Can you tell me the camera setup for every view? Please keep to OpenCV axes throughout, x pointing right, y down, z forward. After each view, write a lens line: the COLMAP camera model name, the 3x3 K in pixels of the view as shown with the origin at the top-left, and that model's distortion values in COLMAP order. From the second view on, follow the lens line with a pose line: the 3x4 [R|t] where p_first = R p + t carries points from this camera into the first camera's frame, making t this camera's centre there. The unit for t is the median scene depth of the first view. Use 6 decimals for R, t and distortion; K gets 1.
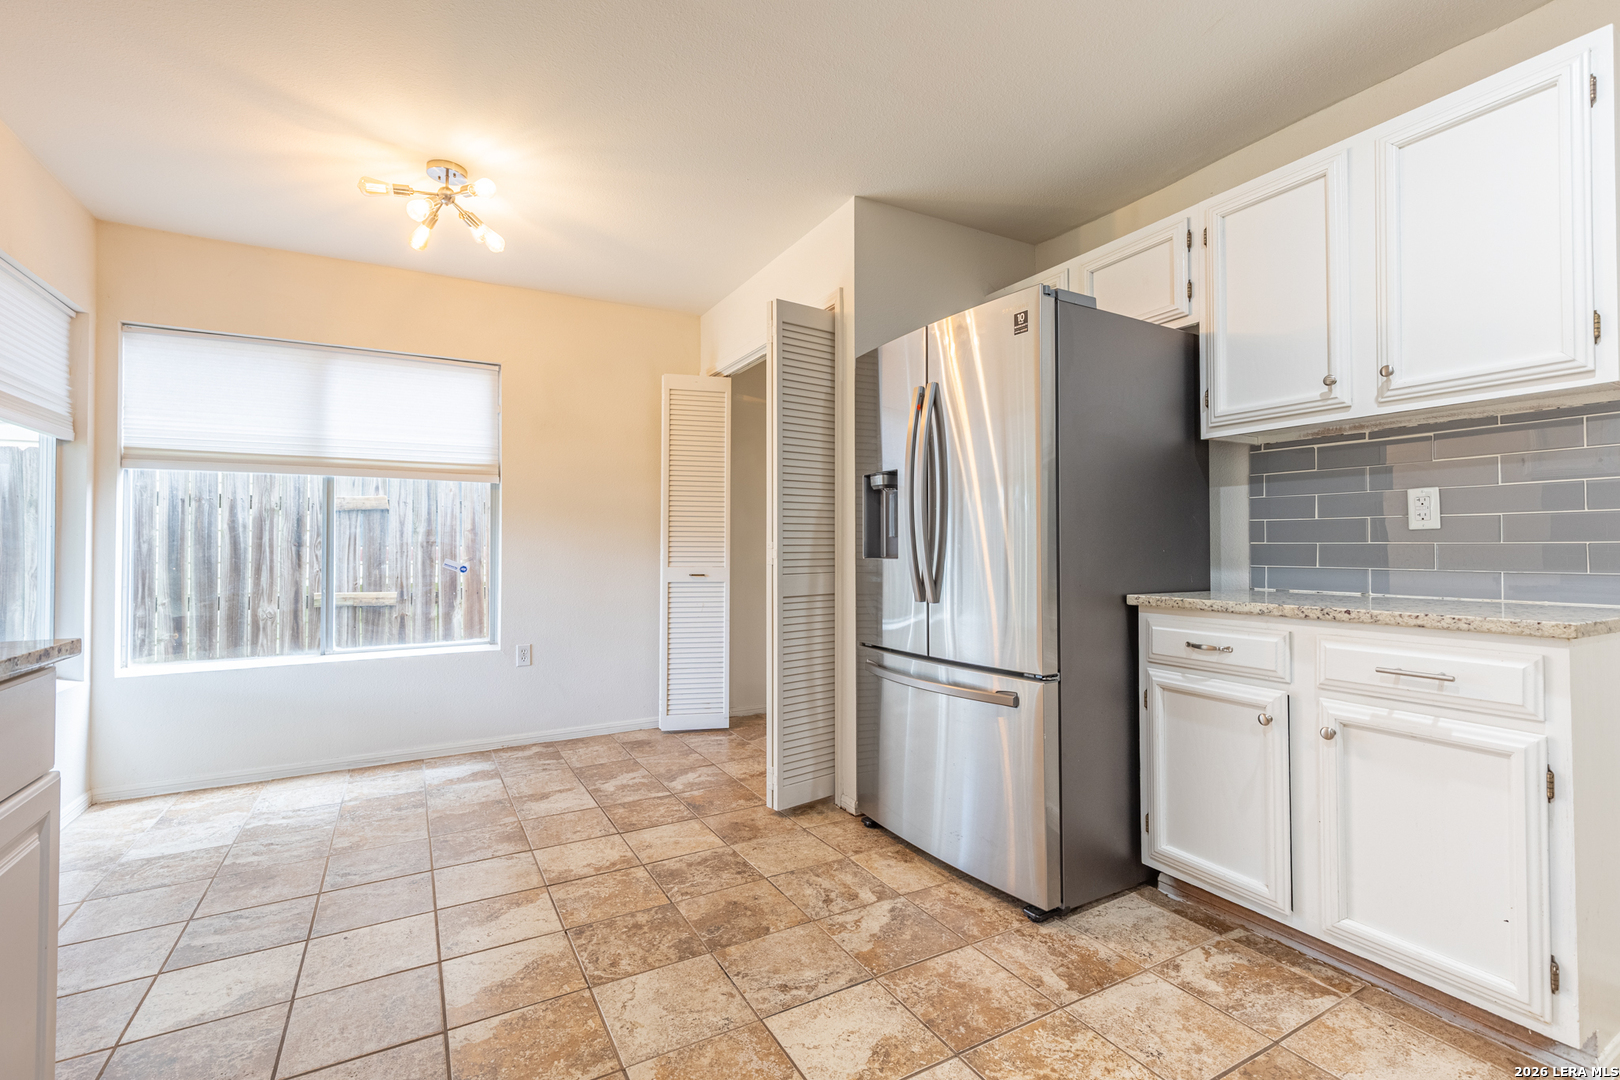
lens RADIAL K [[729.2, 0, 814.4], [0, 729.2, 535.8], [0, 0, 1]] dist [0.009316, -0.000278]
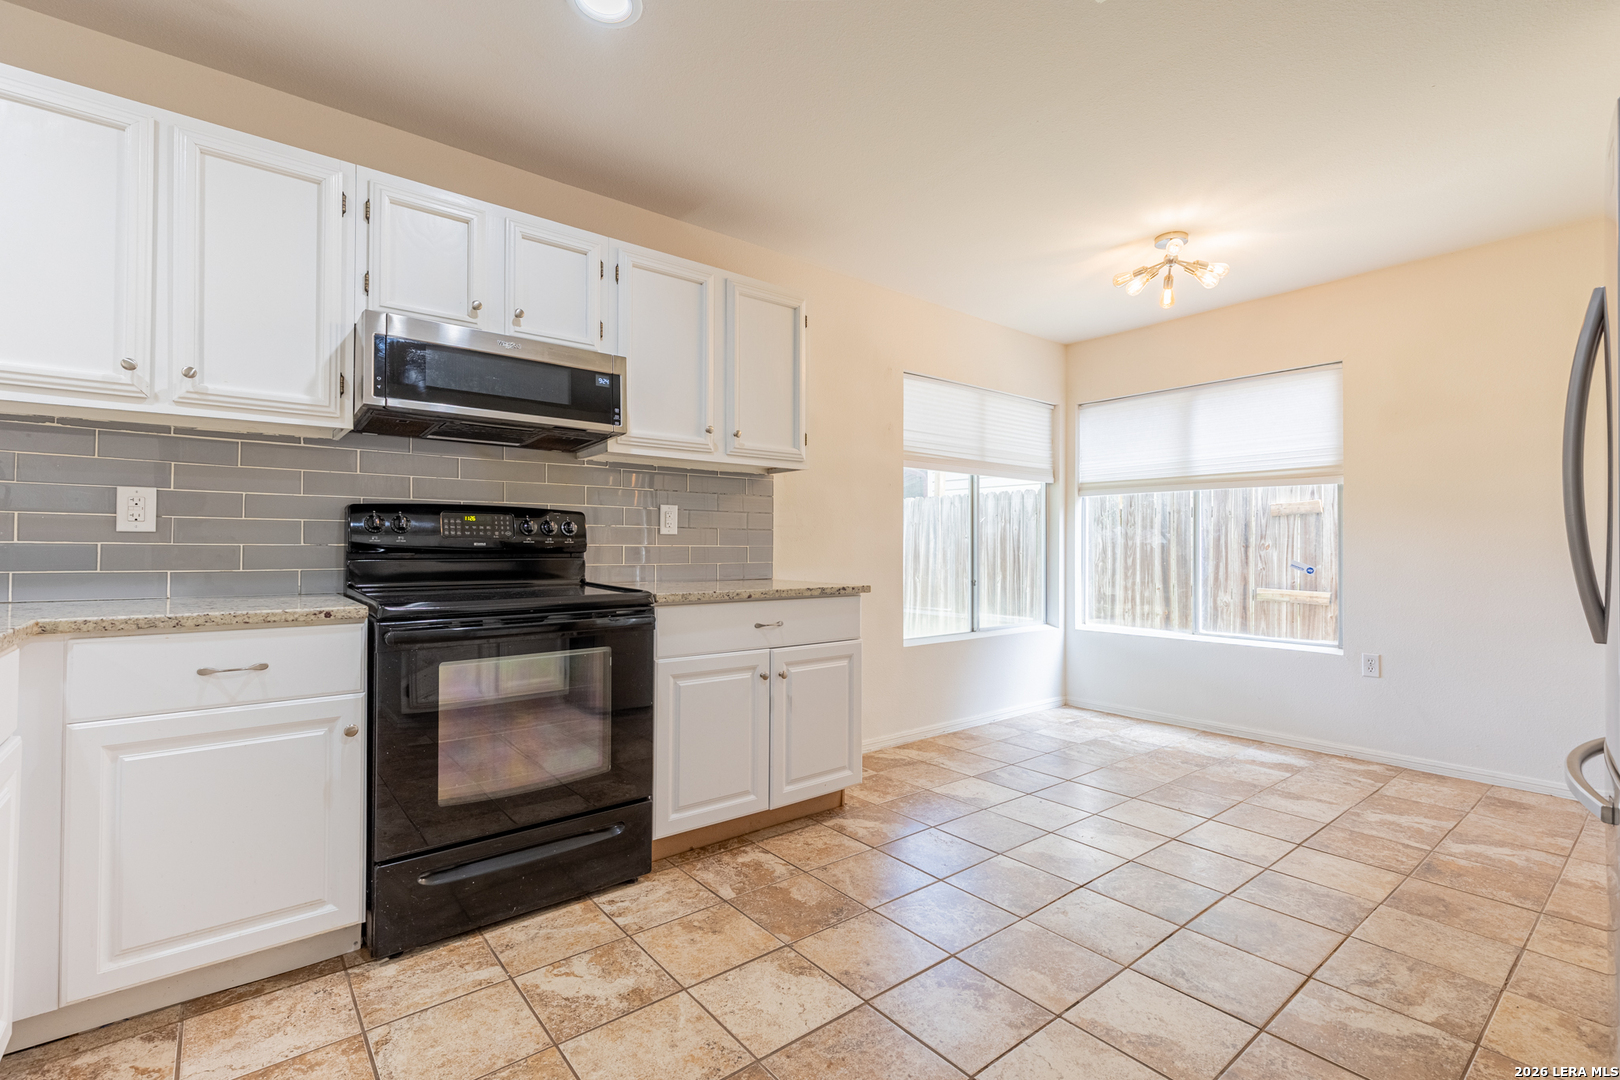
lens RADIAL K [[729.2, 0, 816.8], [0, 729.2, 537.5], [0, 0, 1]] dist [0.009316, -0.000278]
pose [[0.173425, -0.007541, -0.984818, 0.576921], [0.007938, 0.999949, -0.006259, 0.000344], [0.984815, -0.006732, 0.173476, 0.201420]]
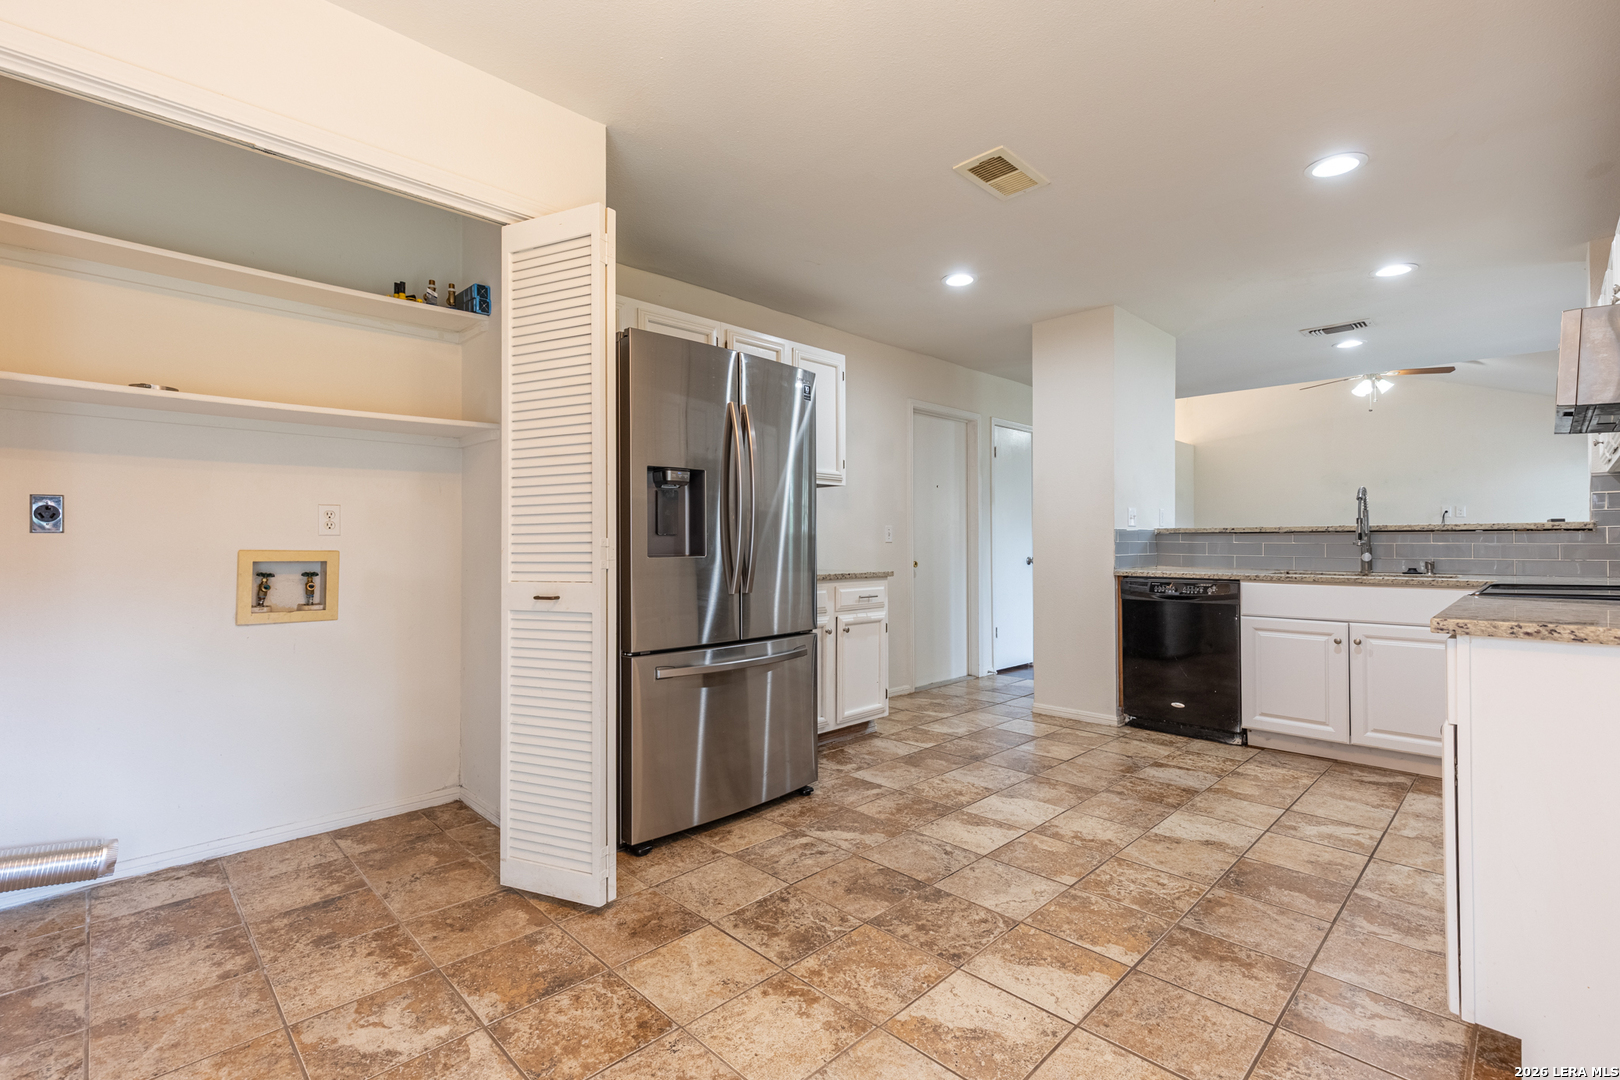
lens RADIAL K [[729.2, 0, 819.6], [0, 729.2, 541.6], [0, 0, 1]] dist [0.009316, -0.000278]
pose [[-0.275481, 0.007749, 0.961275, -0.860874], [-0.012971, 0.999847, -0.011778, 0.019754], [-0.961219, -0.015713, -0.275338, 1.051133]]
